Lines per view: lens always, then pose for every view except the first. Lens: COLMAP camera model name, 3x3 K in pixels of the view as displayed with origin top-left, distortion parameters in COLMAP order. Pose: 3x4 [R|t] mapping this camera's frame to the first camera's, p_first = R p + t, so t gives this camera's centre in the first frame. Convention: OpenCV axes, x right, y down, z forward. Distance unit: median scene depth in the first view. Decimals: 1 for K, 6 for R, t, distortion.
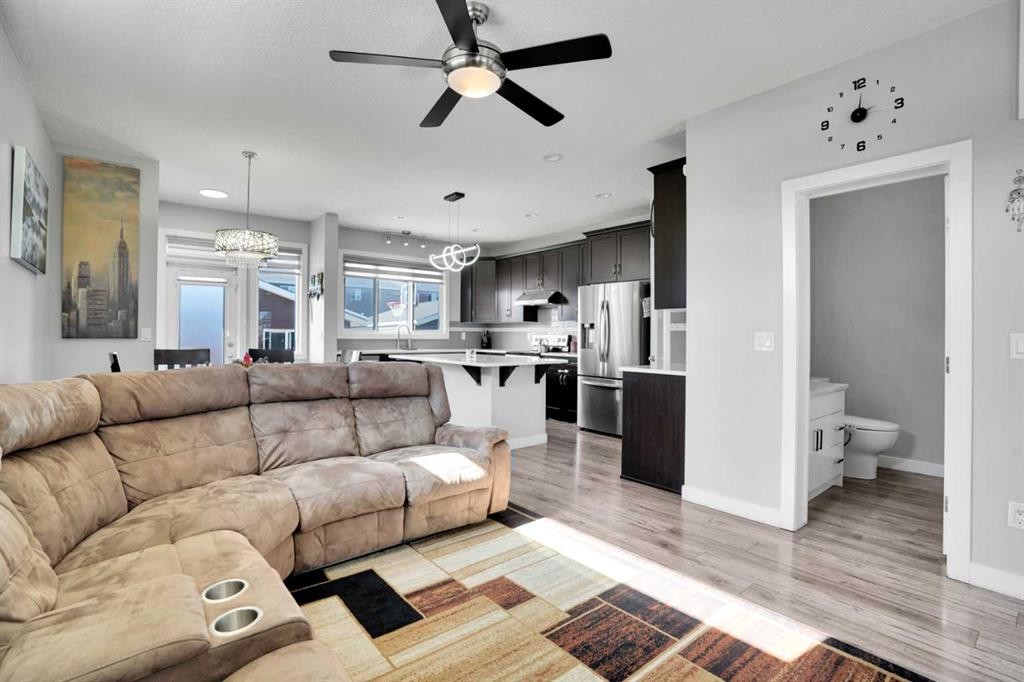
lens RADIAL K [[482.1, 0, 511.4], [0, 482.1, 346.9], [0, 0, 1]] dist [-0.068763, 0.027732]
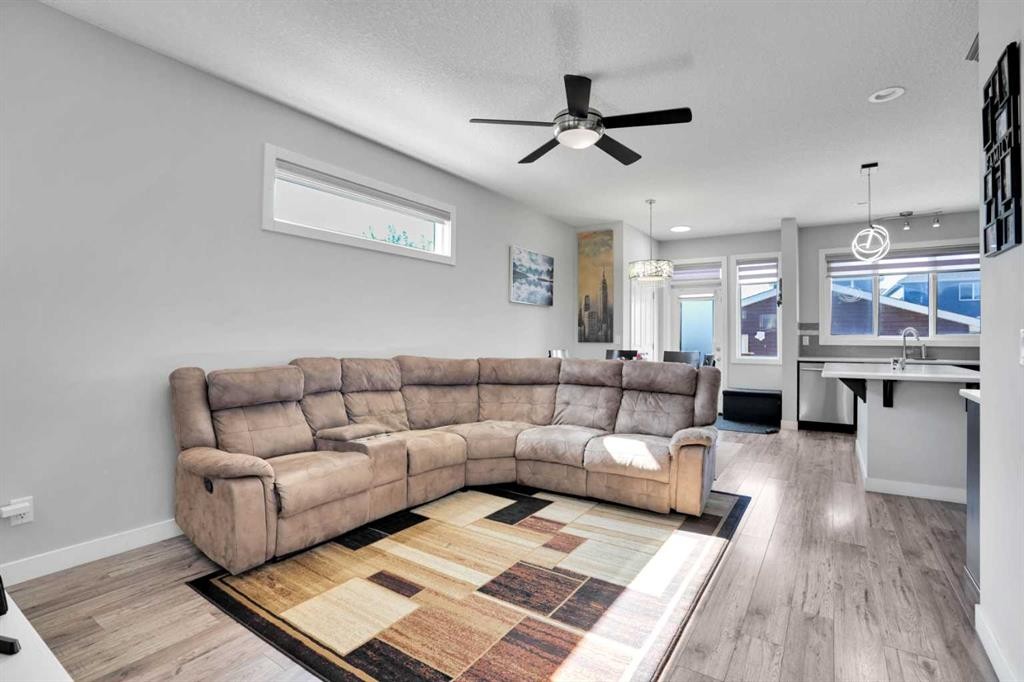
lens RADIAL K [[482.1, 0, 511.4], [0, 482.1, 346.9], [0, 0, 1]] dist [-0.068763, 0.027732]
pose [[0.281696, 0.009281, -0.959459, 0.977462], [-0.026185, 0.999655, 0.001982, 0.002351], [0.959146, 0.024565, 0.281842, 0.424606]]
